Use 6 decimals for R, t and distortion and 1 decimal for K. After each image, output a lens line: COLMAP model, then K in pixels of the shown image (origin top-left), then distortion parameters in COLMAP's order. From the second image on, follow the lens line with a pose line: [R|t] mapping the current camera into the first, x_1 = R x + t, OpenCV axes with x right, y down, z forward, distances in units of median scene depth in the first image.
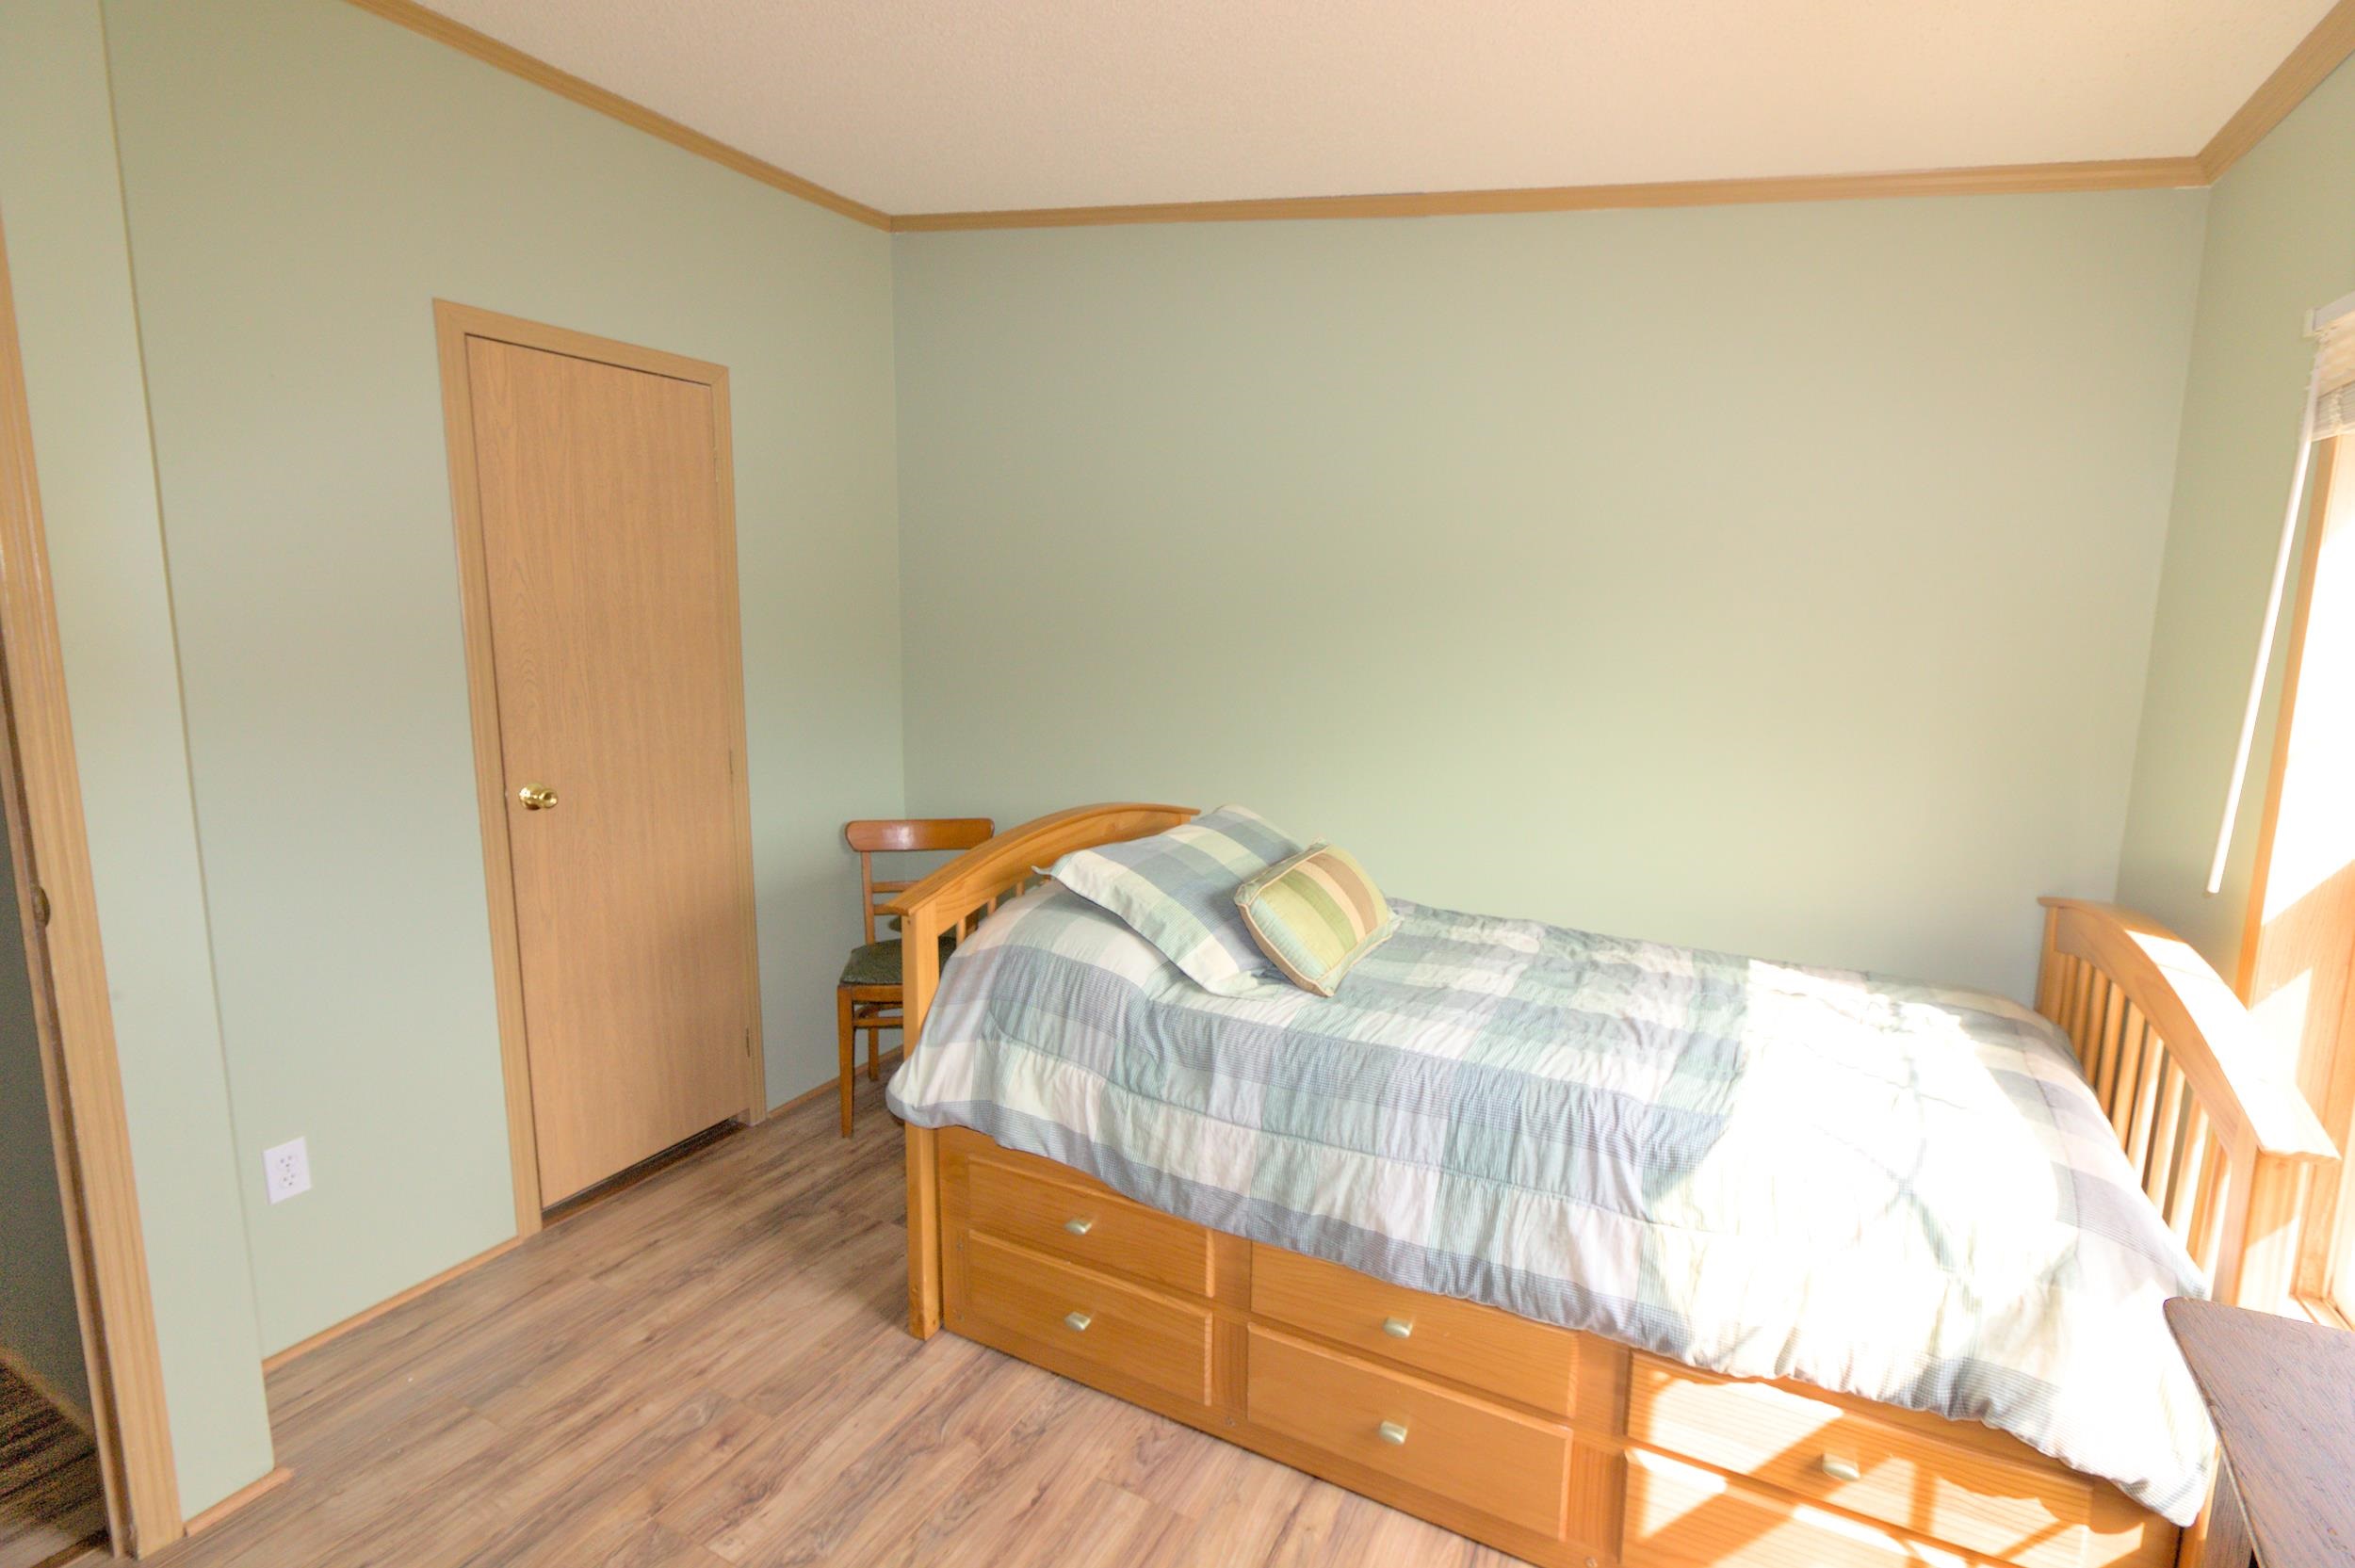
lens RADIAL K [[1057.0, 0, 1185.2], [0, 1057.0, 774.5], [0, 0, 1]] dist [0.000109, 0.000072]
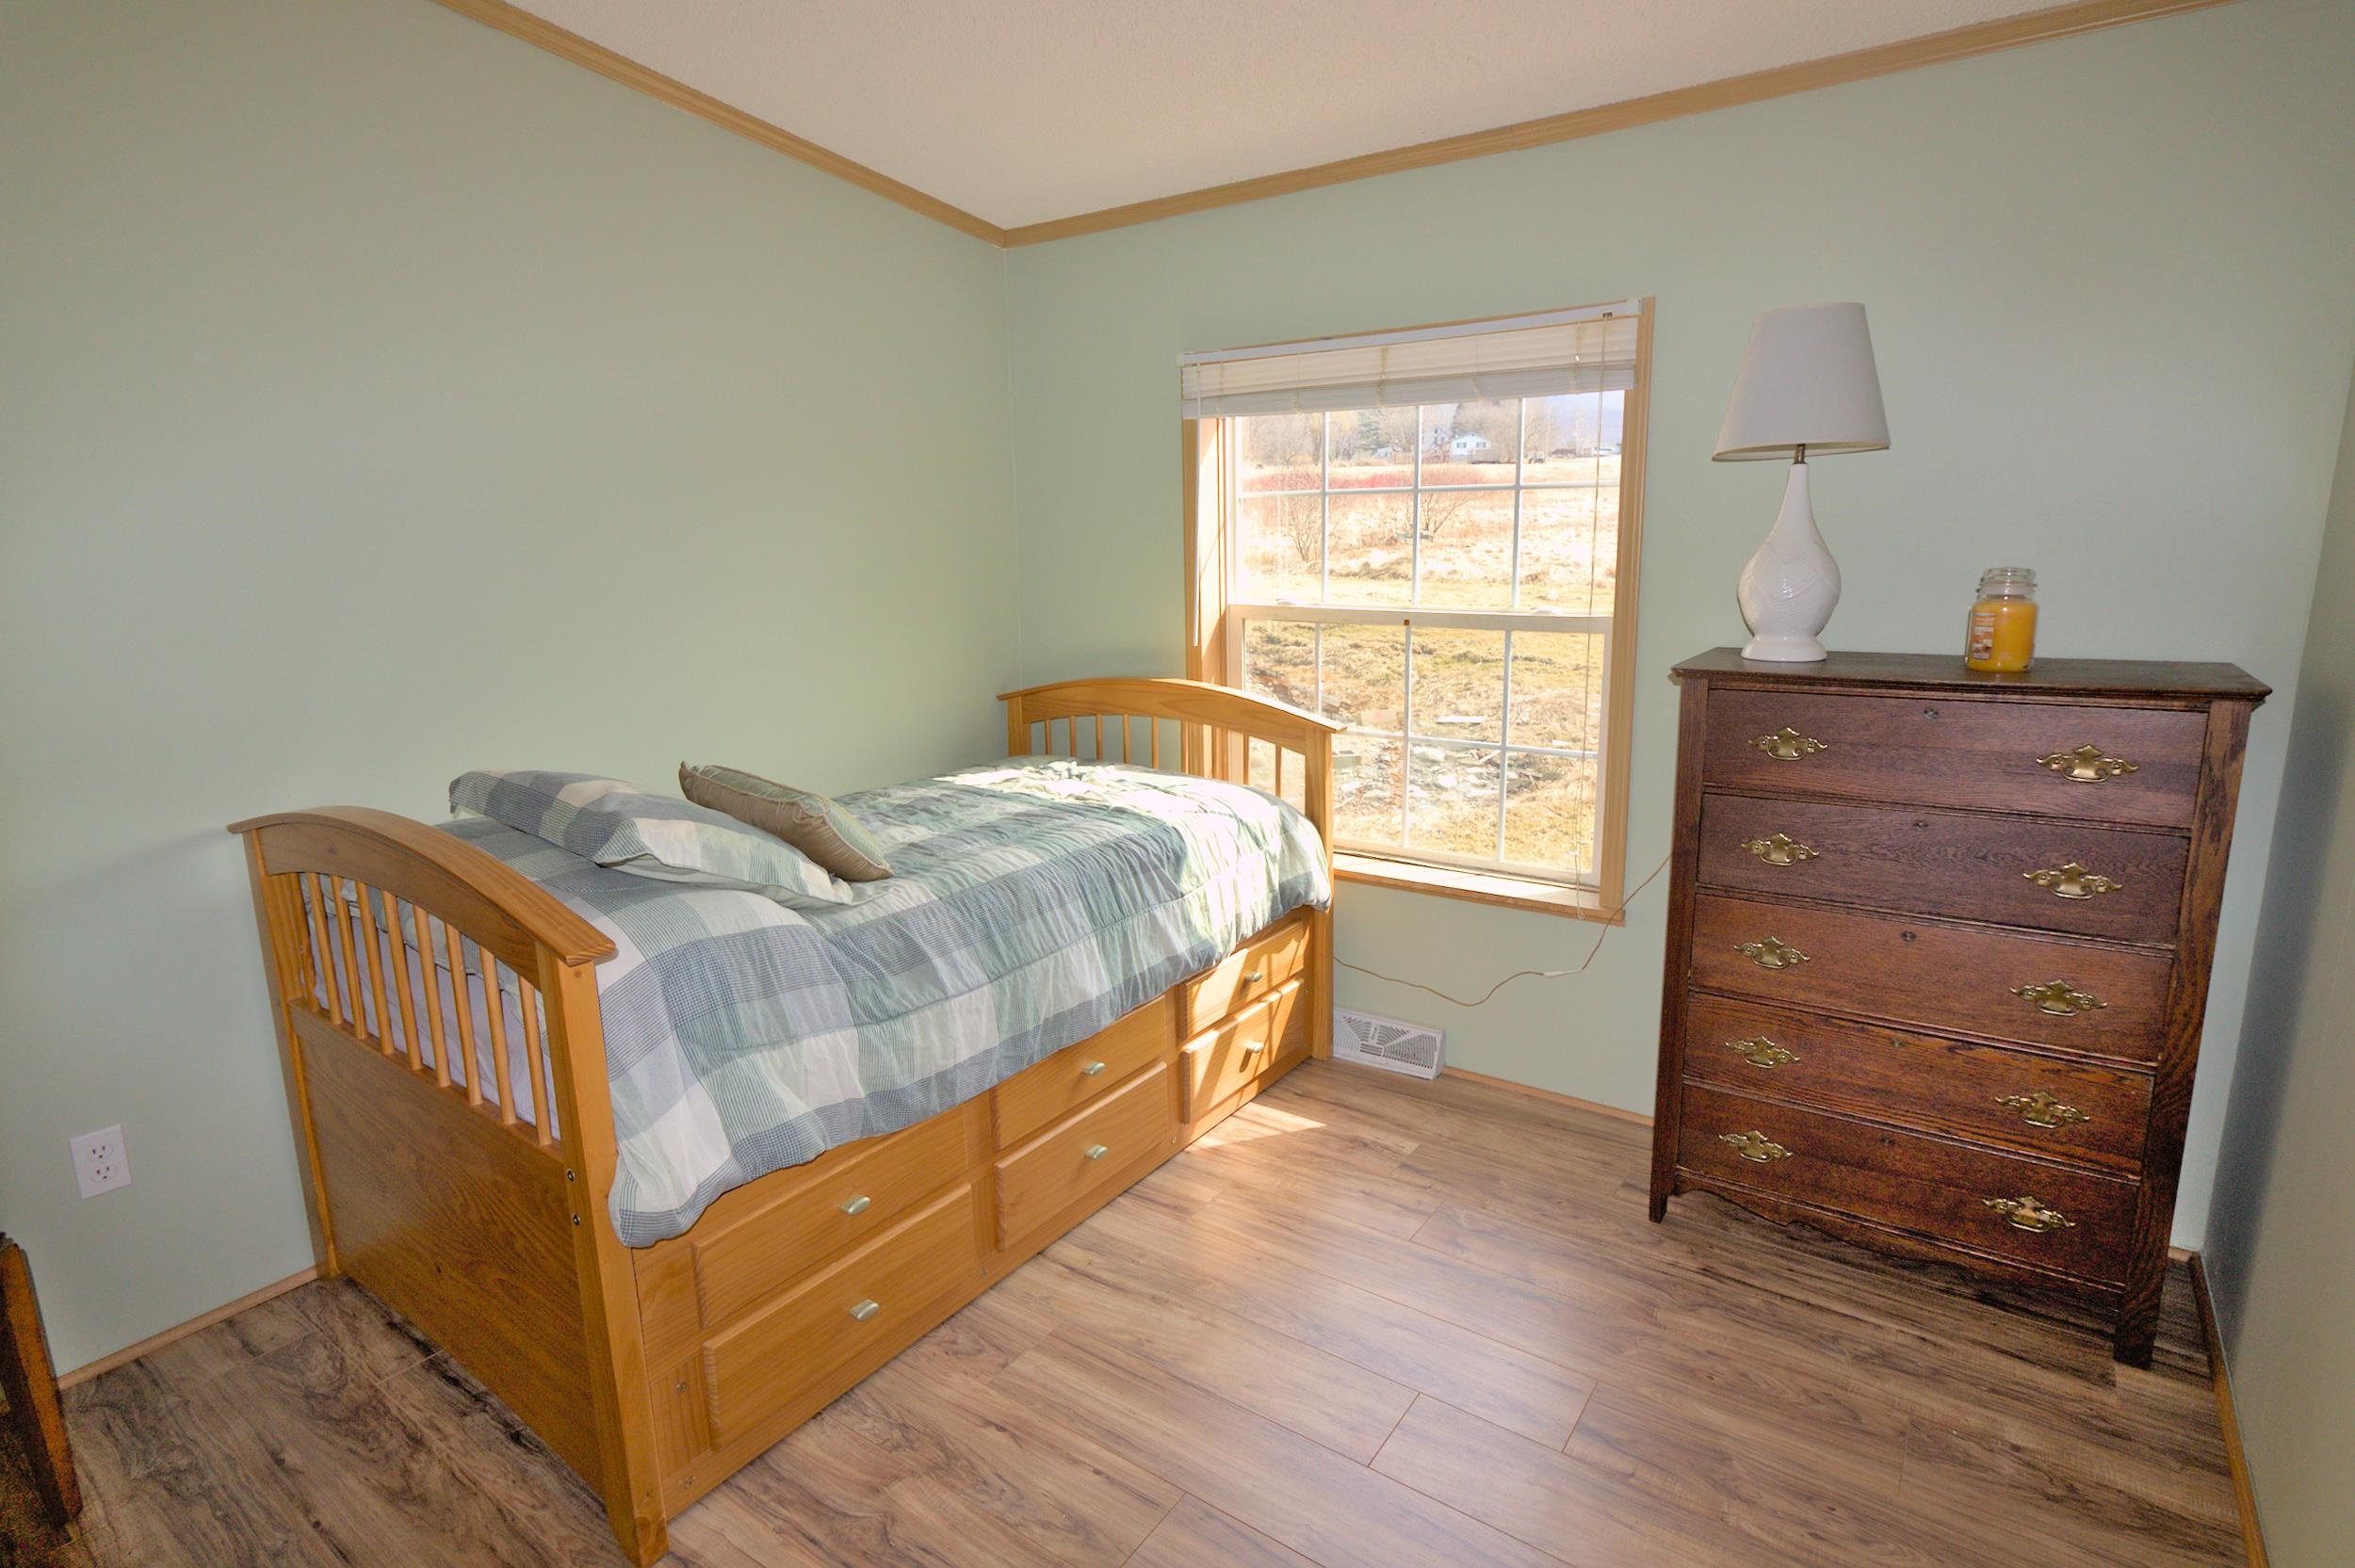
lens RADIAL K [[1181.4, 0, 1176.7], [0, 1181.4, 783.8], [0, 0, 1]] dist [-0.000756, 0.000495]
pose [[0.137427, -0.212410, 0.967469, -1.052927], [0.147280, 0.970261, 0.192102, -0.063344], [-0.979501, 0.116089, 0.164623, 0.612645]]
